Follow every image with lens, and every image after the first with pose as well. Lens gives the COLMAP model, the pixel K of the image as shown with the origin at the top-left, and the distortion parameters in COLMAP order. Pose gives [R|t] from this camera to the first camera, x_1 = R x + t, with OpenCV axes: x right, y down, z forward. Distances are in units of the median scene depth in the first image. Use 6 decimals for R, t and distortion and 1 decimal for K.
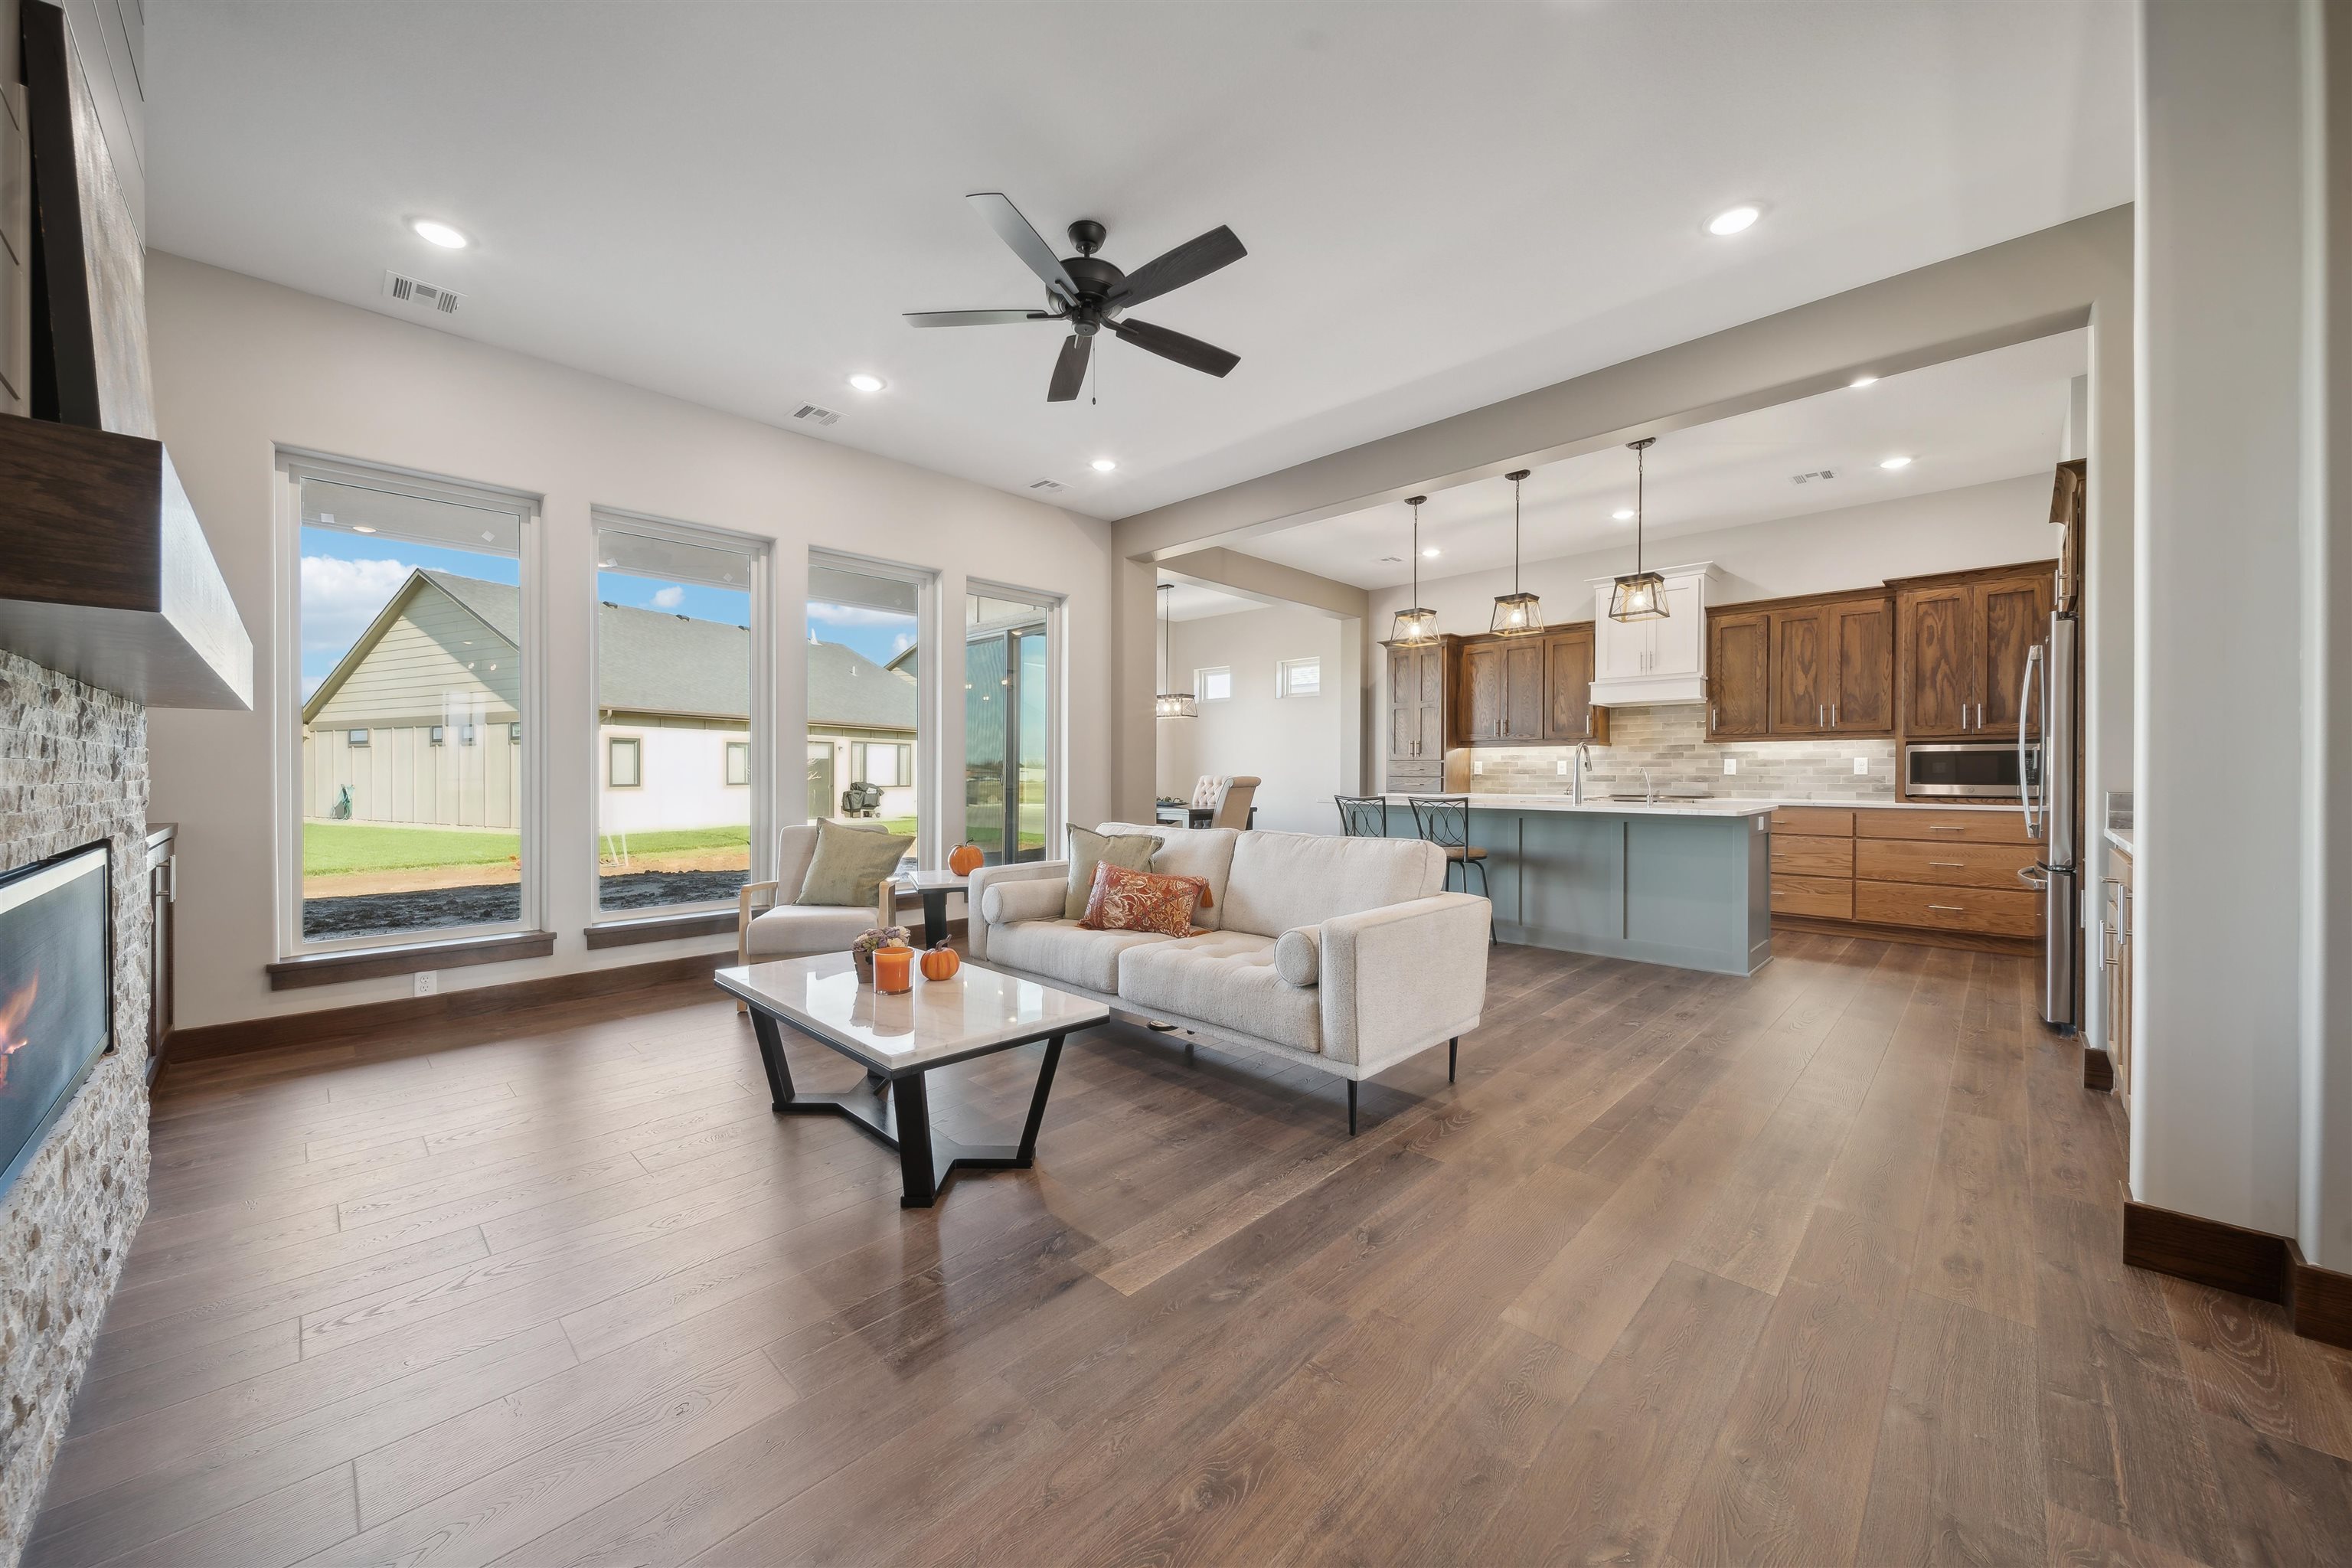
lens RADIAL K [[847.1, 0, 1132.1], [0, 847.1, 778.9], [0, 0, 1]] dist [-0.000031, -0.002229]
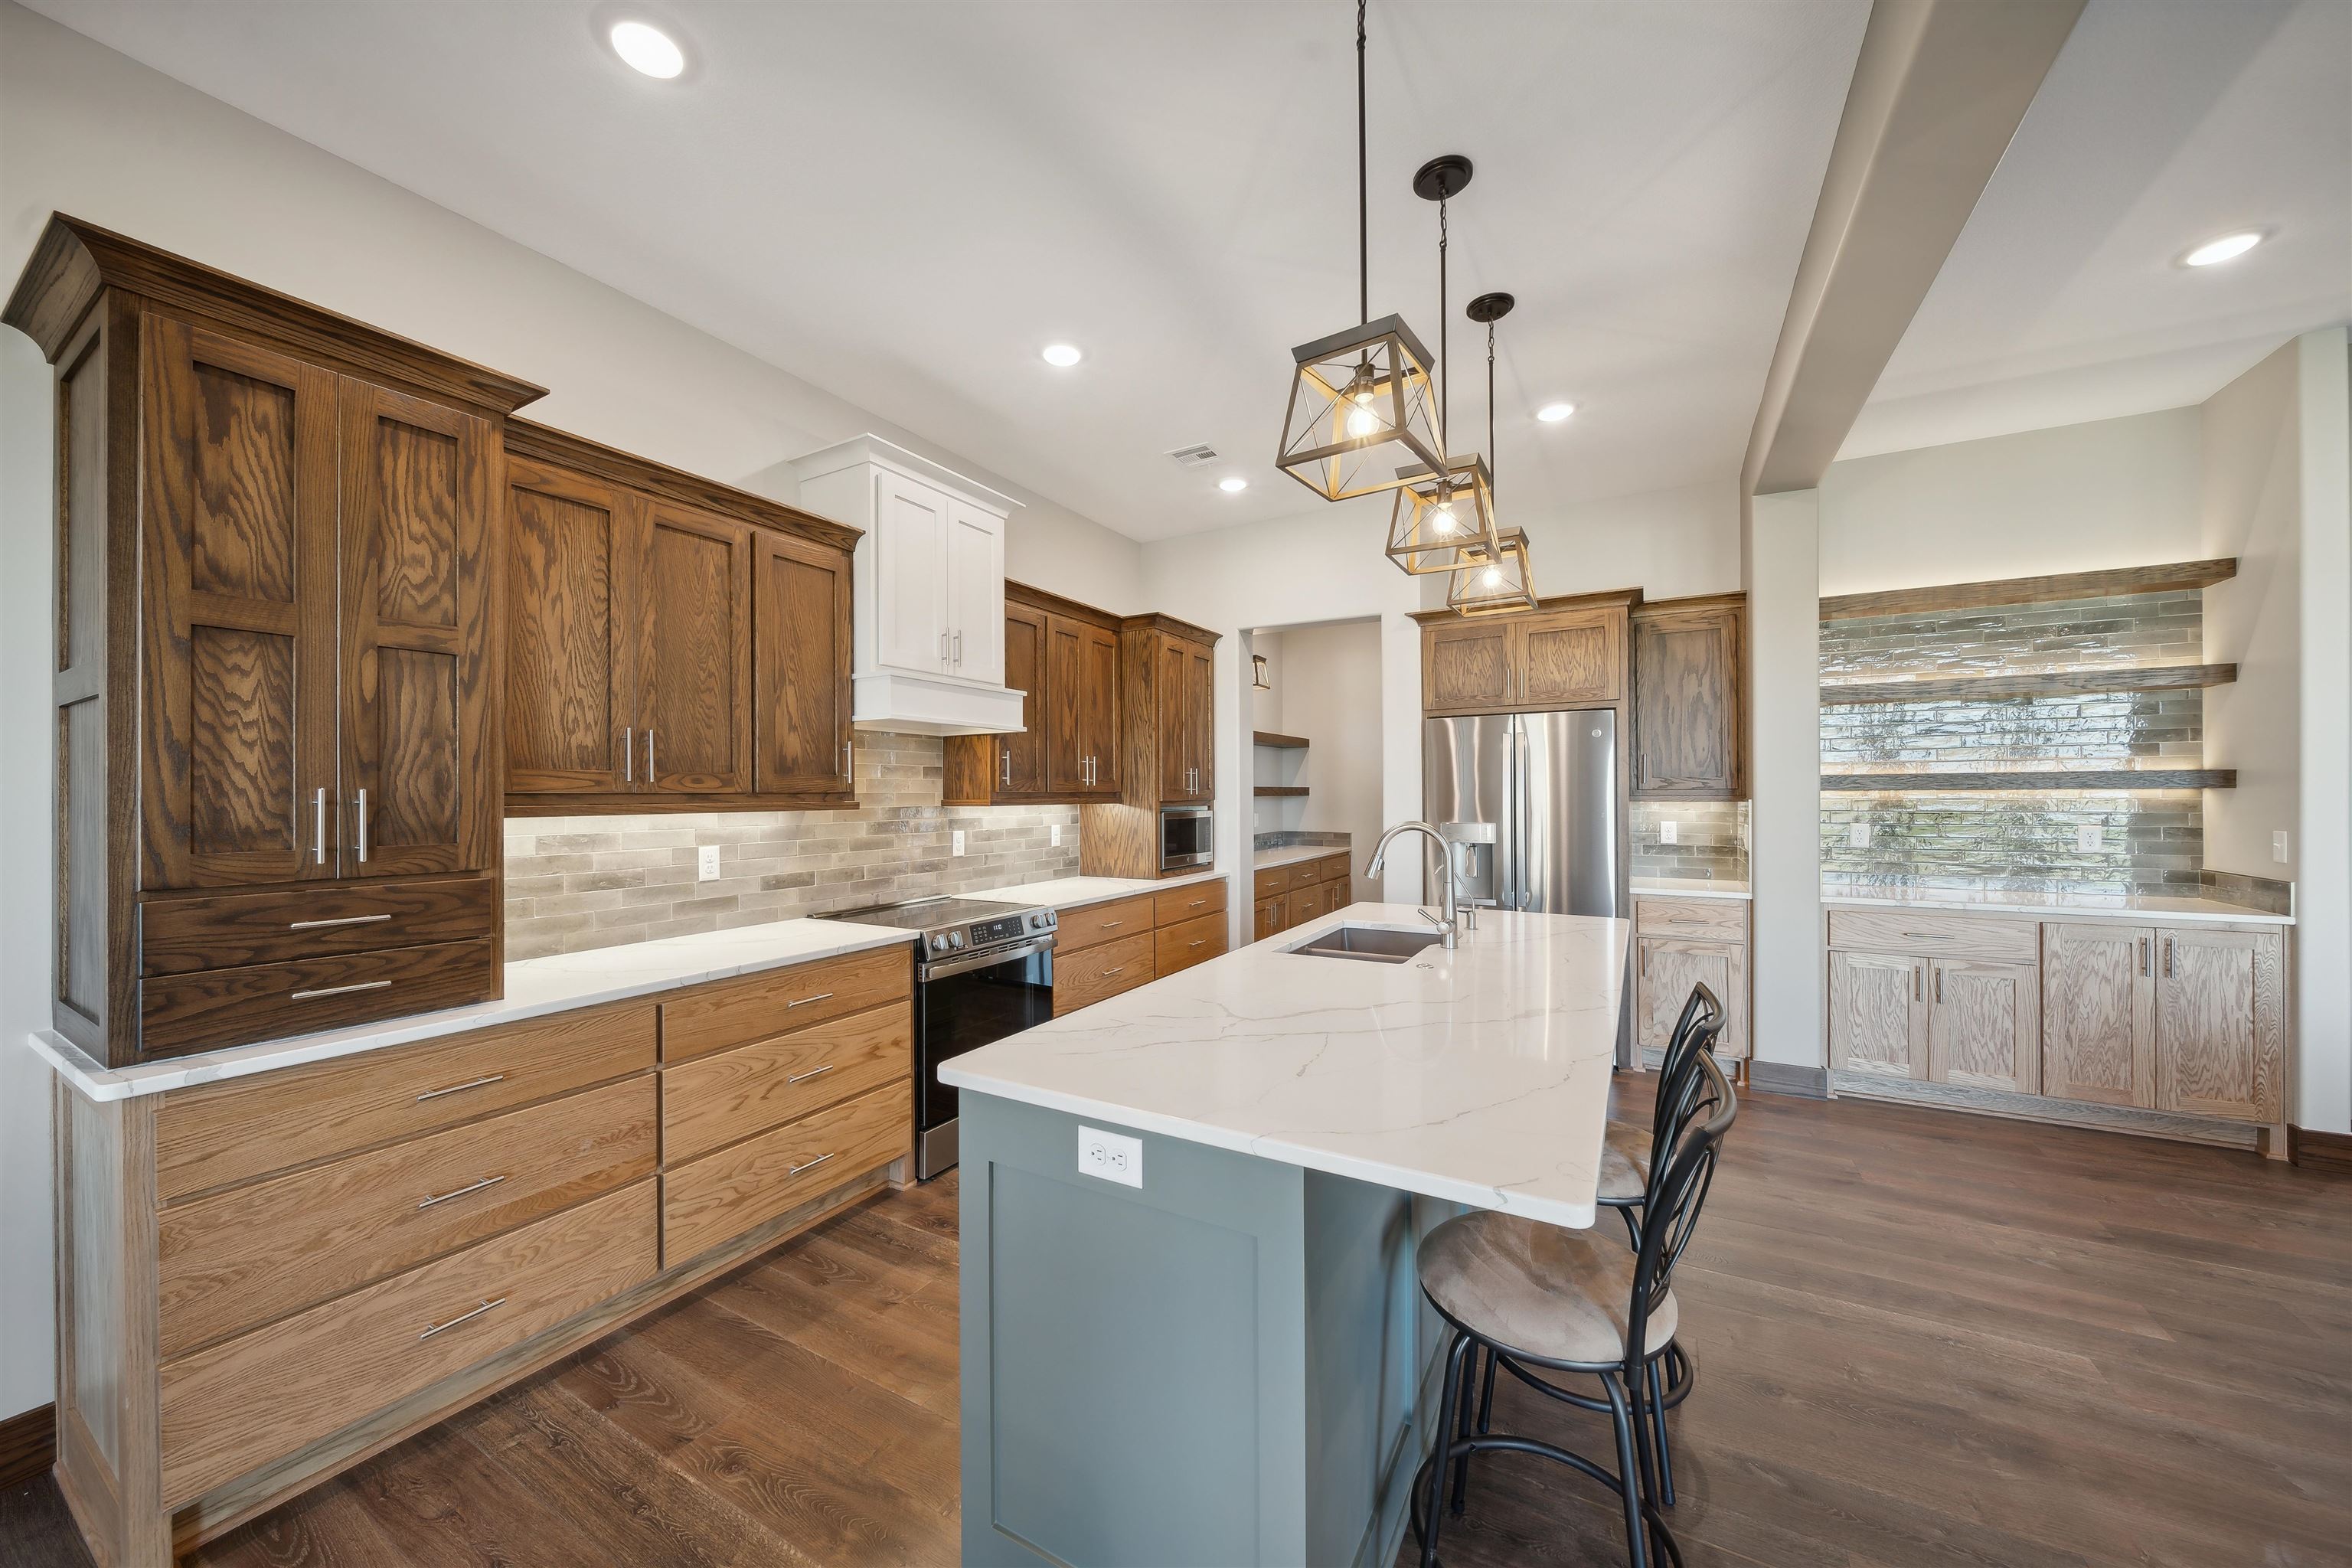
lens RADIAL K [[847.1, 0, 1146.7], [0, 847.1, 787.0], [0, 0, 1]] dist [-0.000031, -0.002229]
pose [[-0.259311, 0.008889, 0.965753, 0.078020], [0.014075, 0.999886, -0.005424, -0.051883], [-0.965691, 0.012186, -0.259407, 1.065429]]
